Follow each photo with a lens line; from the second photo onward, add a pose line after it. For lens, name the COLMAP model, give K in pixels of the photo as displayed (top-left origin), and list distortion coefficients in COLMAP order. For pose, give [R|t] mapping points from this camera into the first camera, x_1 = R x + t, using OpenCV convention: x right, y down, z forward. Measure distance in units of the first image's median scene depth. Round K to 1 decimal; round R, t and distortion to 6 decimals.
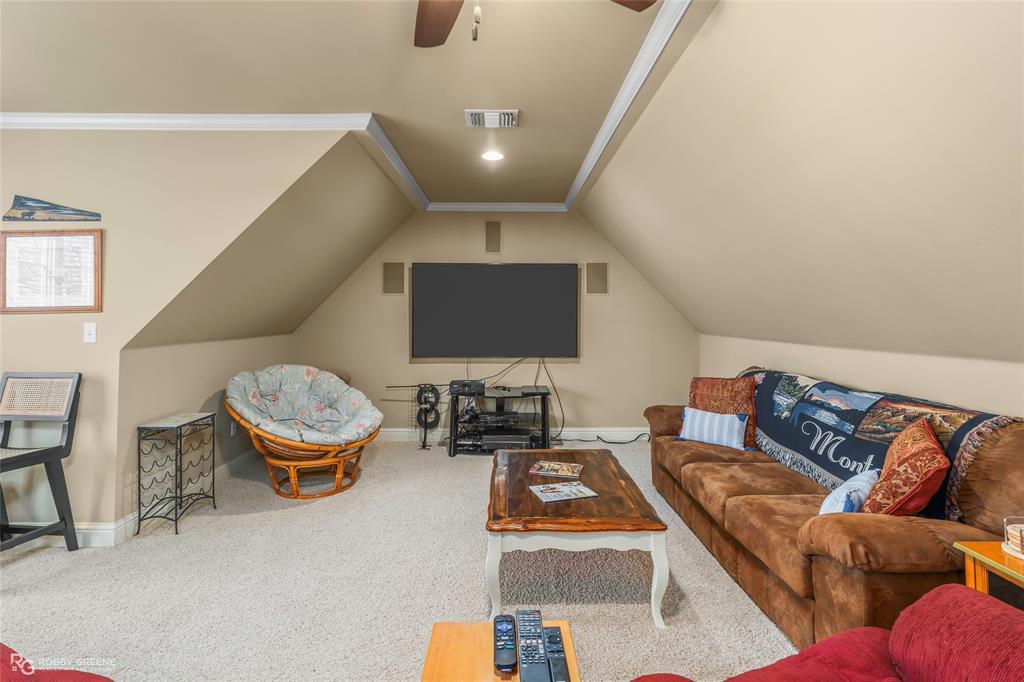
lens RADIAL K [[503.3, 0, 511.9], [0, 503.3, 318.4], [0, 0, 1]] dist [-0.006366, 0.003187]
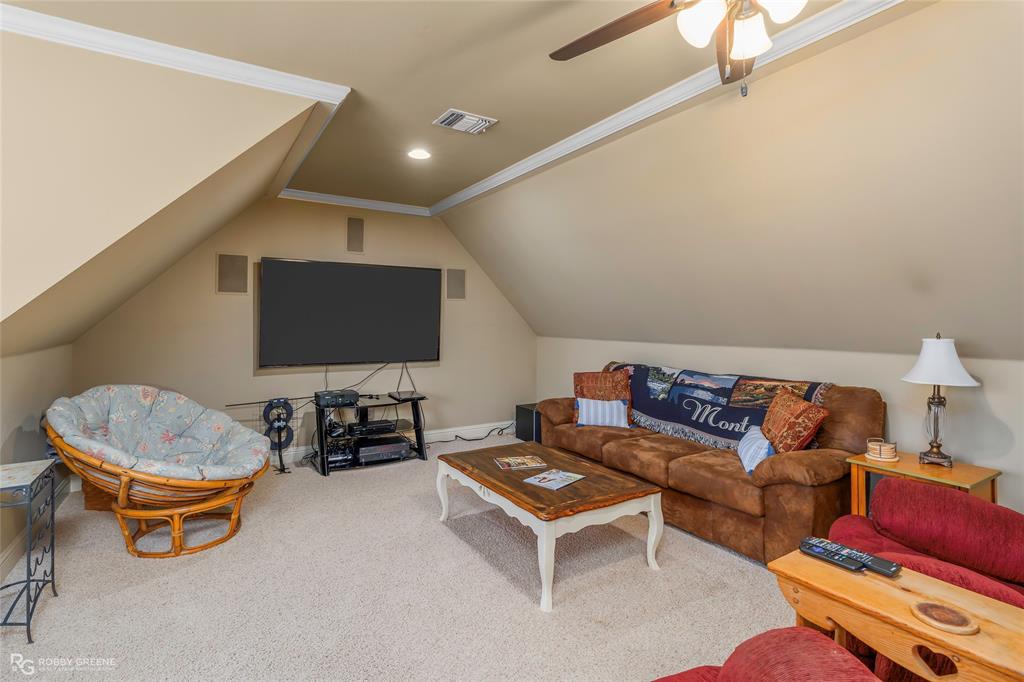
lens RADIAL K [[503.3, 0, 512.4], [0, 503.3, 332.2], [0, 0, 1]] dist [-0.006366, 0.003187]
pose [[0.850490, -0.009111, 0.525912, -0.399040], [-0.000743, 0.999828, 0.018524, 0.000427], [-0.525990, -0.016145, 0.850337, 0.080134]]
